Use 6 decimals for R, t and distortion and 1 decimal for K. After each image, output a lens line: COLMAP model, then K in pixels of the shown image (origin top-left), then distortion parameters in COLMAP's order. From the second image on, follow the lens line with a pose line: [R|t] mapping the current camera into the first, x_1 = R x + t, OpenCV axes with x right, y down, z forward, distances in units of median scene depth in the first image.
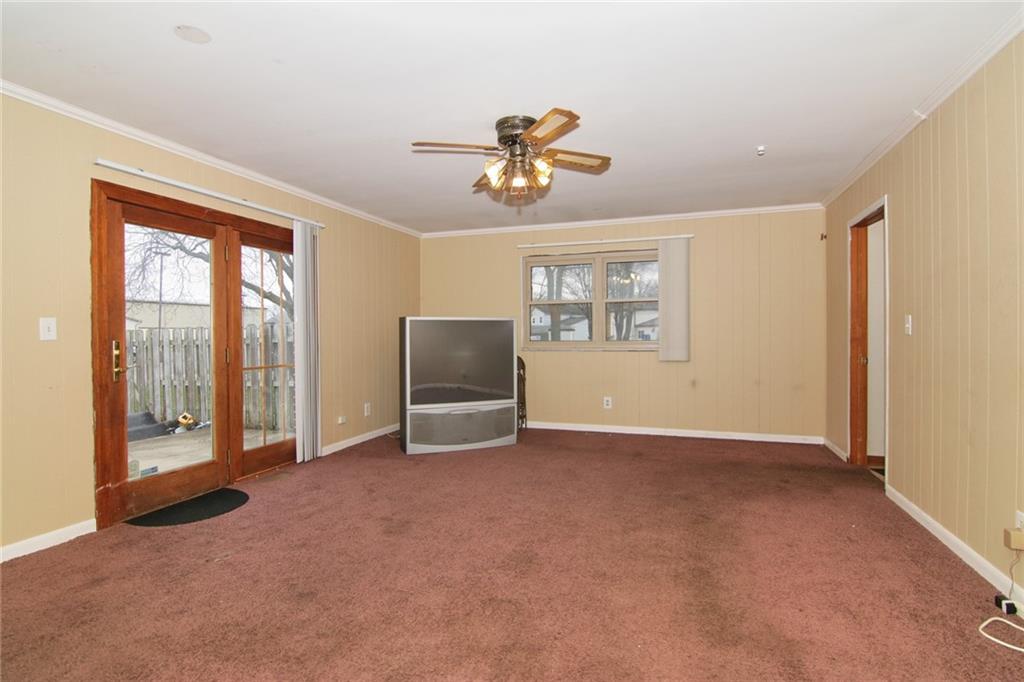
lens RADIAL K [[527.2, 0, 505.1], [0, 527.2, 340.6], [0, 0, 1]] dist [-0.009673, -0.002360]
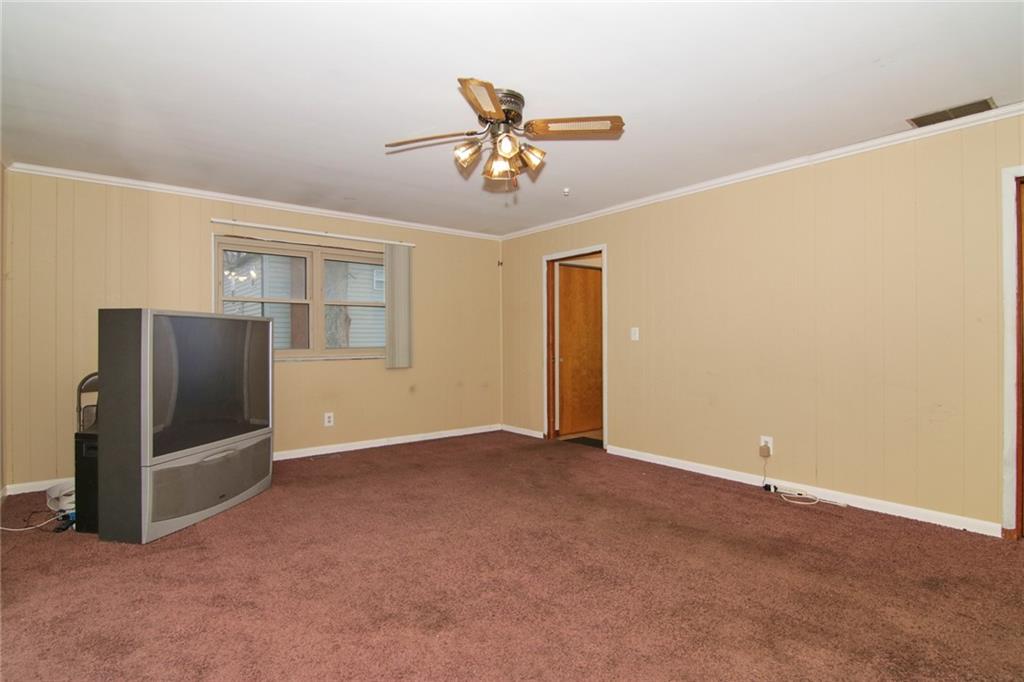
lens RADIAL K [[527.2, 0, 505.7], [0, 527.2, 343.0], [0, 0, 1]] dist [-0.009673, -0.002360]
pose [[0.519031, 0.002202, 0.854753, -0.480207], [0.009626, 0.999918, -0.008421, 0.002238], [-0.854701, 0.012598, 0.518967, 0.356406]]
